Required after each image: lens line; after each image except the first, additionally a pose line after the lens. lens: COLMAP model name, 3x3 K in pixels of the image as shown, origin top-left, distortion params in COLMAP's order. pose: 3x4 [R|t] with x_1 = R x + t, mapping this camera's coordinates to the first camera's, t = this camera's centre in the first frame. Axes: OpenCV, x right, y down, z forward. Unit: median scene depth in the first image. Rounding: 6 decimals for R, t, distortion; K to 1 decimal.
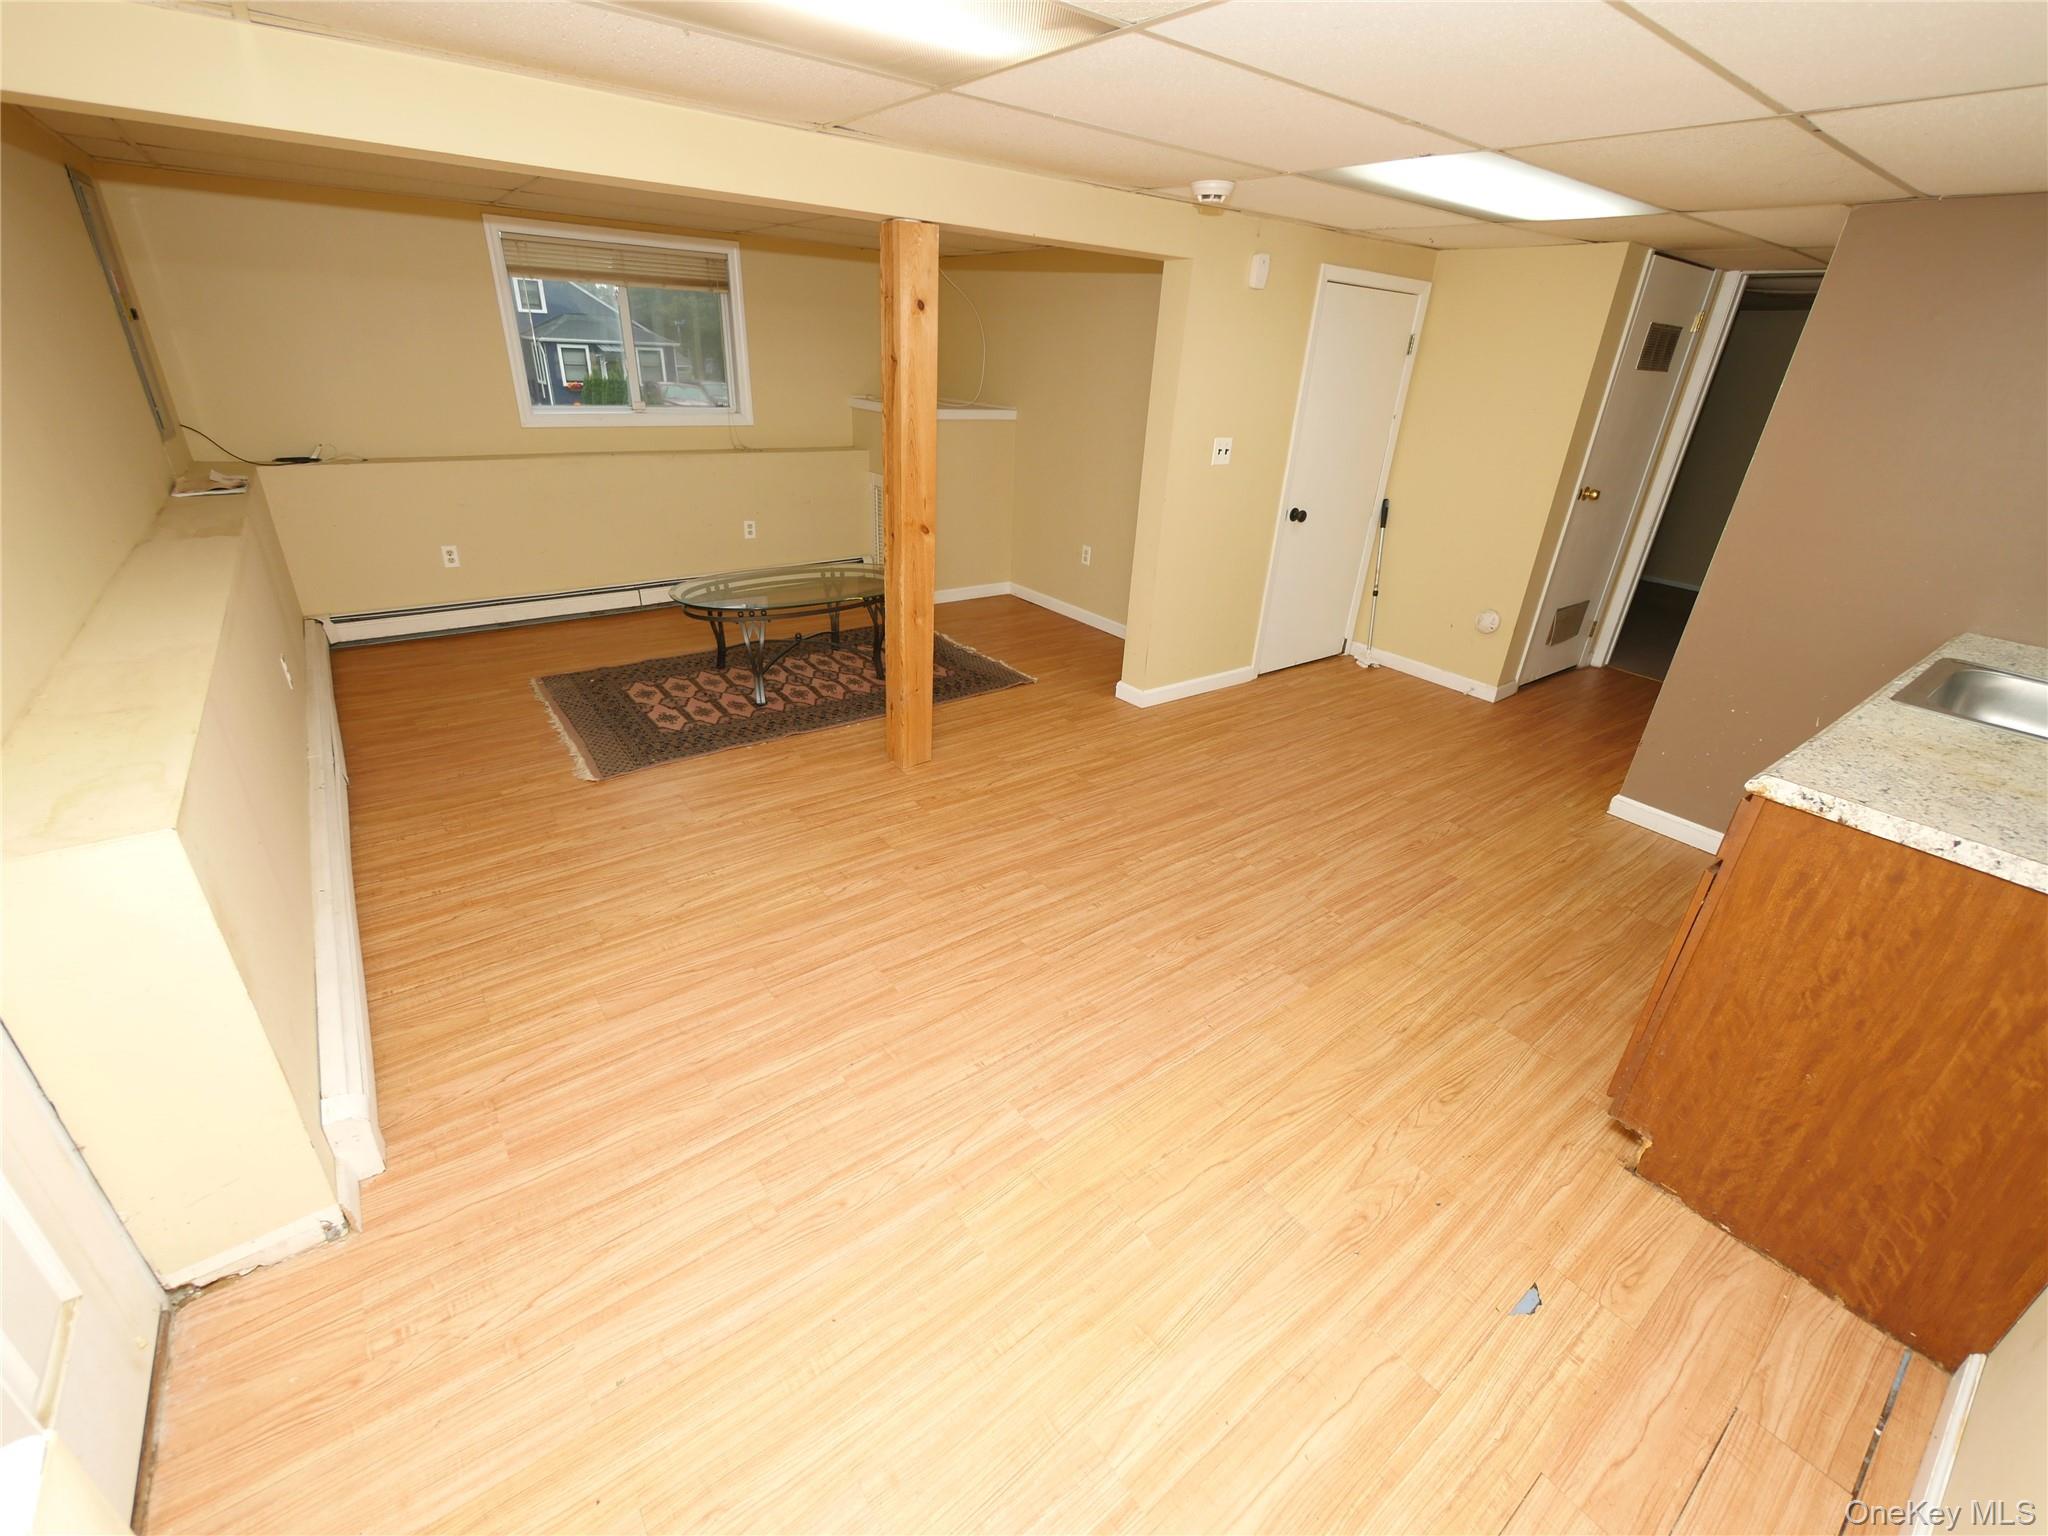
lens RADIAL K [[863.8, 0, 1013.1], [0, 863.8, 747.4], [0, 0, 1]] dist [-0.008846, 0.000470]
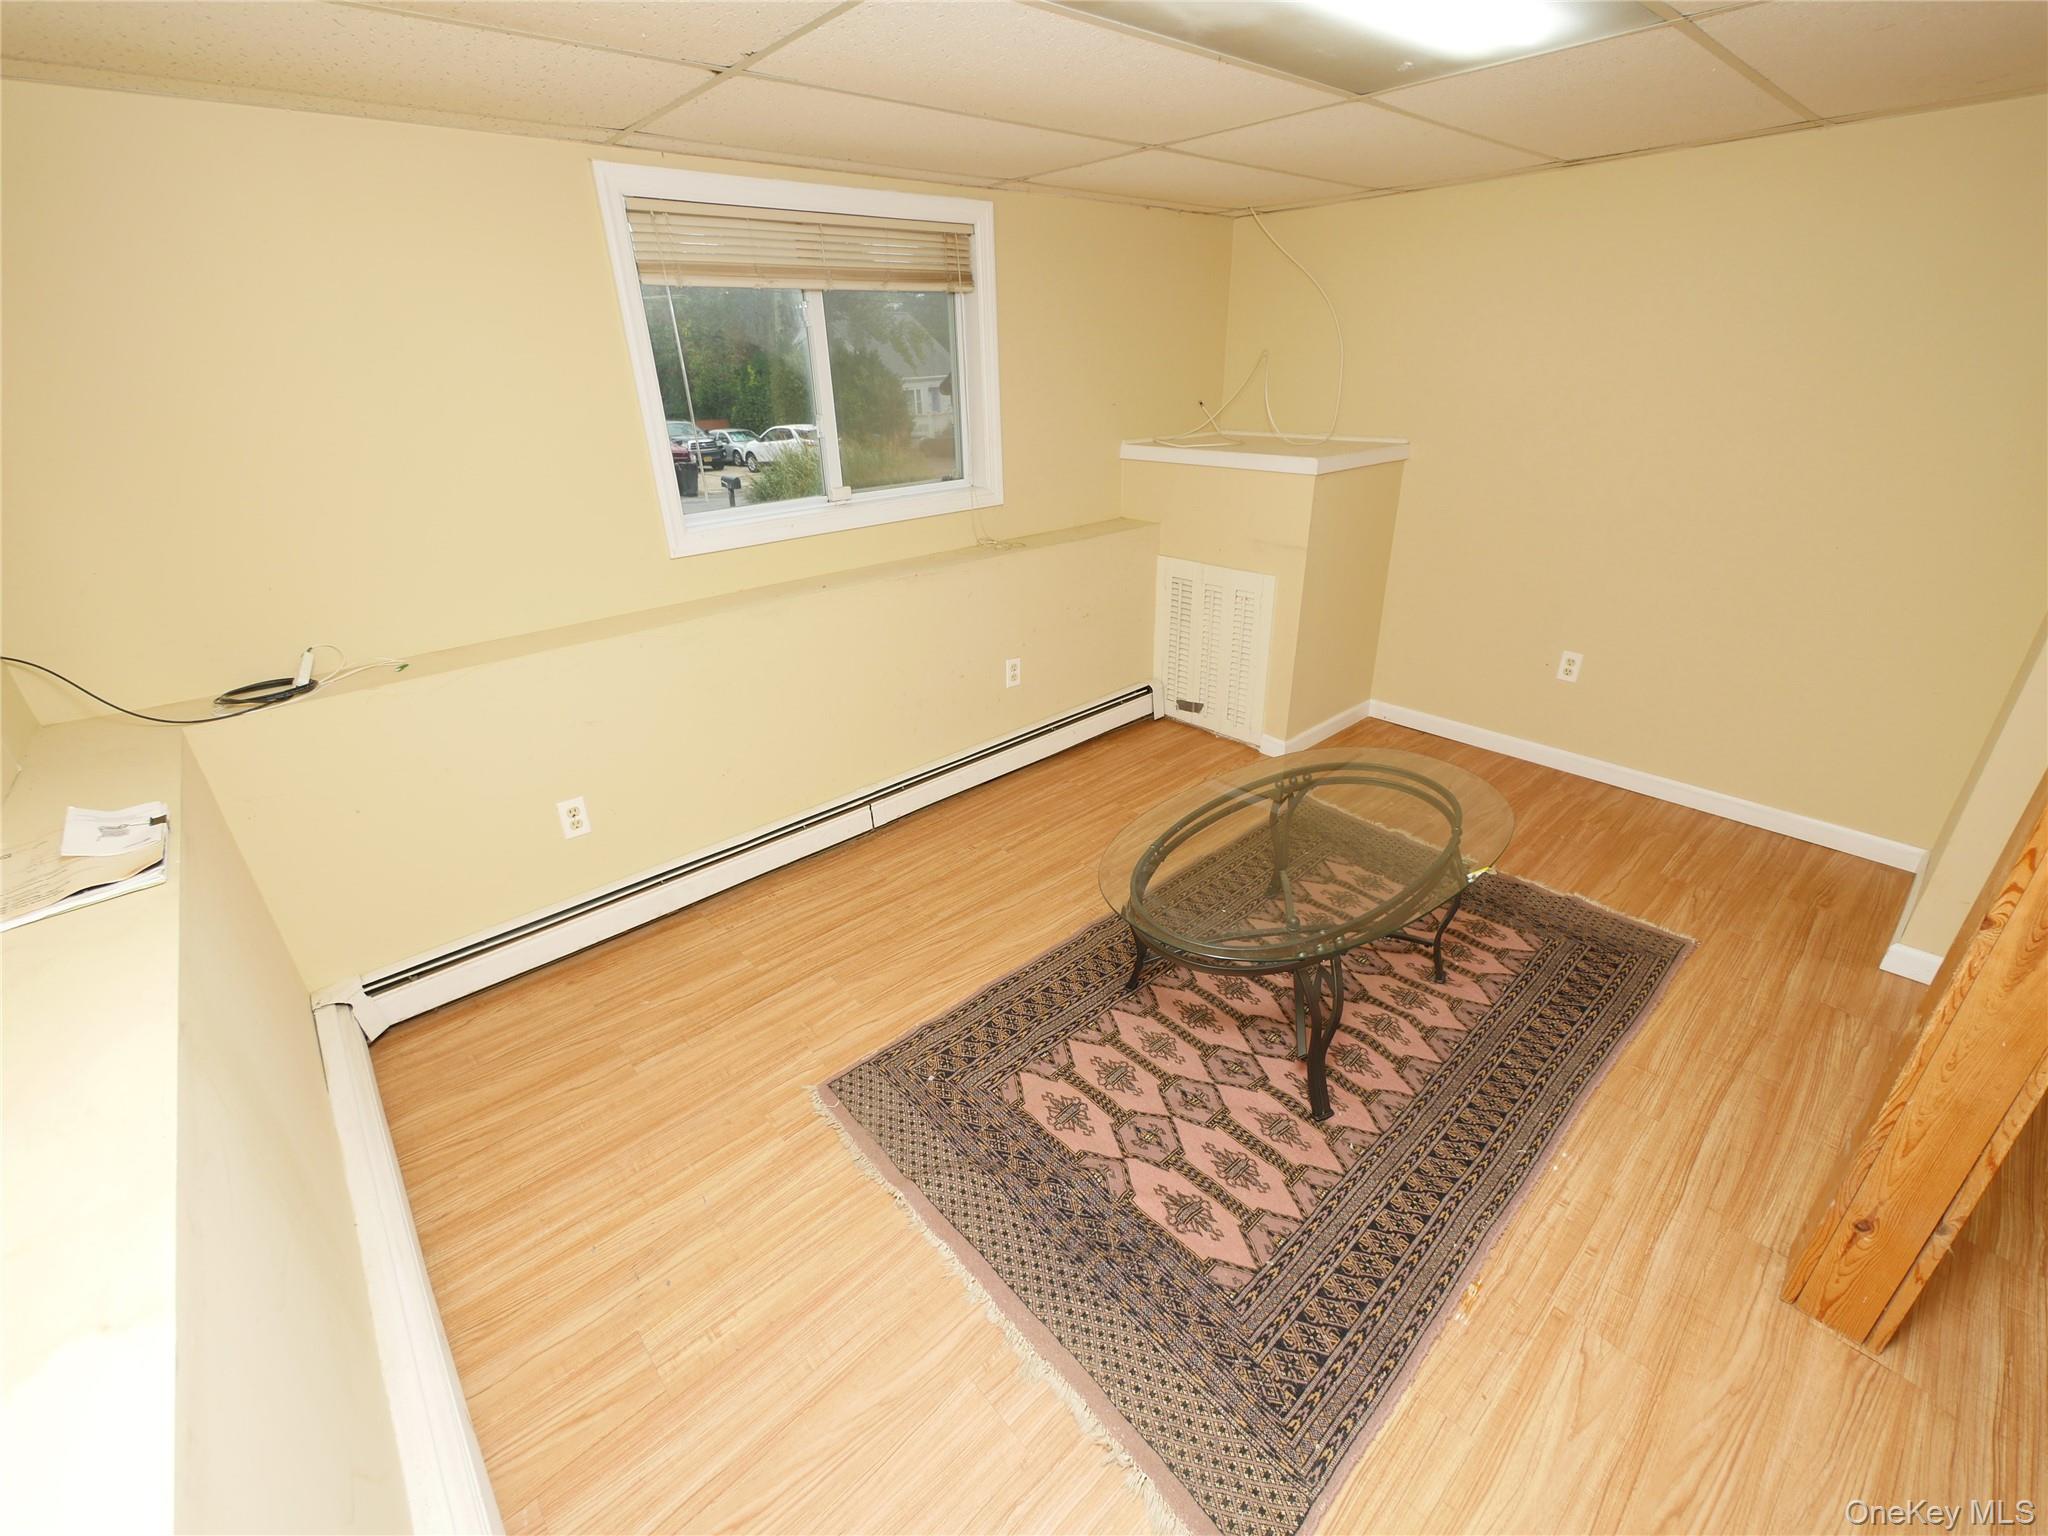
lens RADIAL K [[863.8, 0, 1032.8], [0, 863.8, 784.6], [0, 0, 1]] dist [-0.008846, 0.000470]
pose [[0.993860, -0.106378, 0.030420, -0.422623], [0.105629, 0.994085, 0.025235, -0.248390], [-0.032924, -0.021866, 0.999219, 0.499928]]
